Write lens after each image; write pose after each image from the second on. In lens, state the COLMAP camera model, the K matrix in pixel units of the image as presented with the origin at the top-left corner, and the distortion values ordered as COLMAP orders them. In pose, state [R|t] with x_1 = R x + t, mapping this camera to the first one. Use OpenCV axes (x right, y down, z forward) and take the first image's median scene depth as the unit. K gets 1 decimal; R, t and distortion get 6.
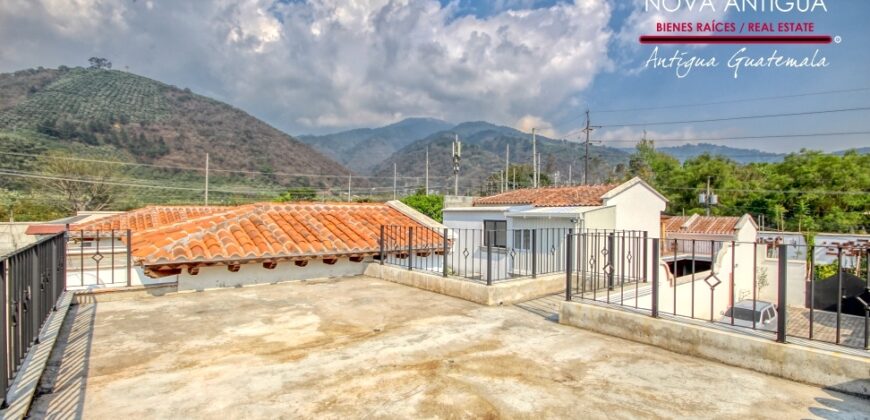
lens RADIAL K [[404.6, 0, 439.2], [0, 404.6, 213.6], [0, 0, 1]] dist [-0.000096, 0.000036]
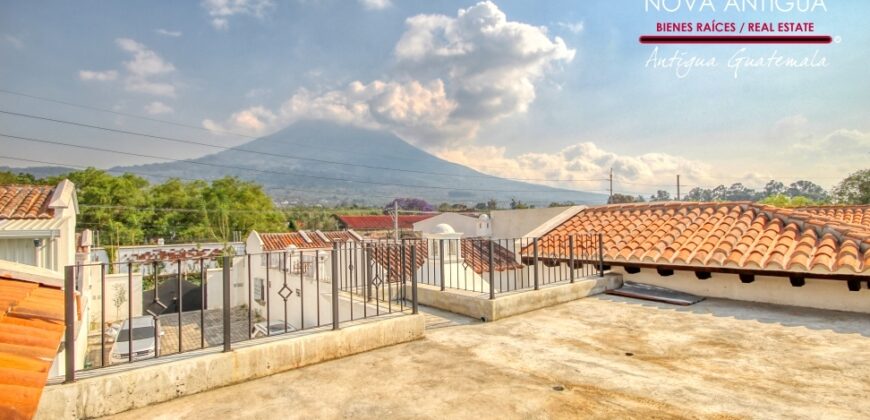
lens RADIAL K [[404.6, 0, 441.8], [0, 404.6, 214.3], [0, 0, 1]] dist [-0.000096, 0.000036]
pose [[-0.013679, 0.016614, 0.999768, -0.940340], [0.021341, 0.999639, -0.016320, -0.006506], [-0.999679, 0.021113, -0.014028, 1.328718]]
